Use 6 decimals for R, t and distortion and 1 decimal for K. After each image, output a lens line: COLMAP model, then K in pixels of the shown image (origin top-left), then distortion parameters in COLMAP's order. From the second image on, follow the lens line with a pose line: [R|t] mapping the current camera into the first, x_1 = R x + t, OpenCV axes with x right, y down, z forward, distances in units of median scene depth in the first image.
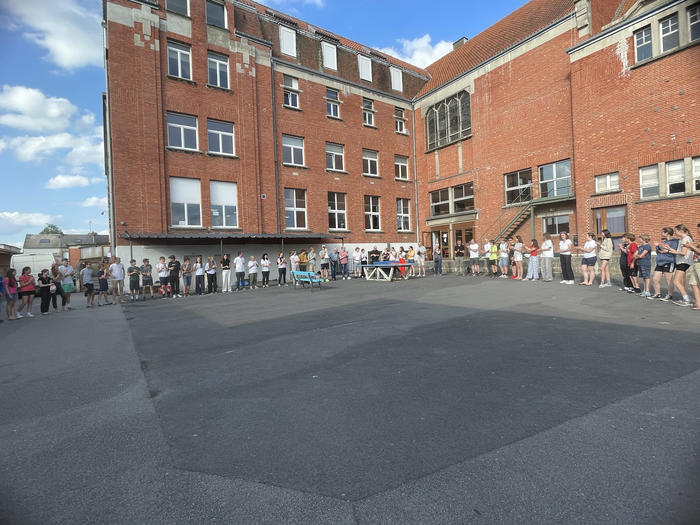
lens RADIAL K [[344.5, 0, 350.0], [0, 344.5, 262.5], [0, 0, 1]] dist [-0.000203, 0.000109]
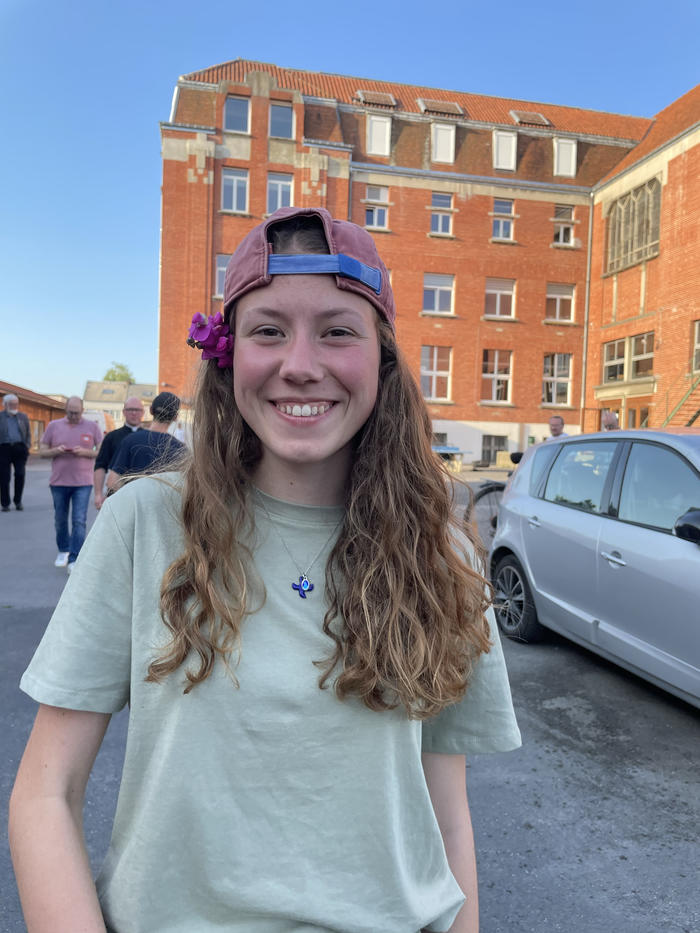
lens RADIAL K [[699.9, 0, 356.4], [0, 699.9, 468.3], [0, 0, 1]] dist [0.105504, -0.139613]
pose [[0.921470, 0.083018, -0.379475, 0.363867], [-0.073598, 0.996514, 0.039293, -0.001560], [0.381414, -0.008279, 0.924367, -0.364054]]
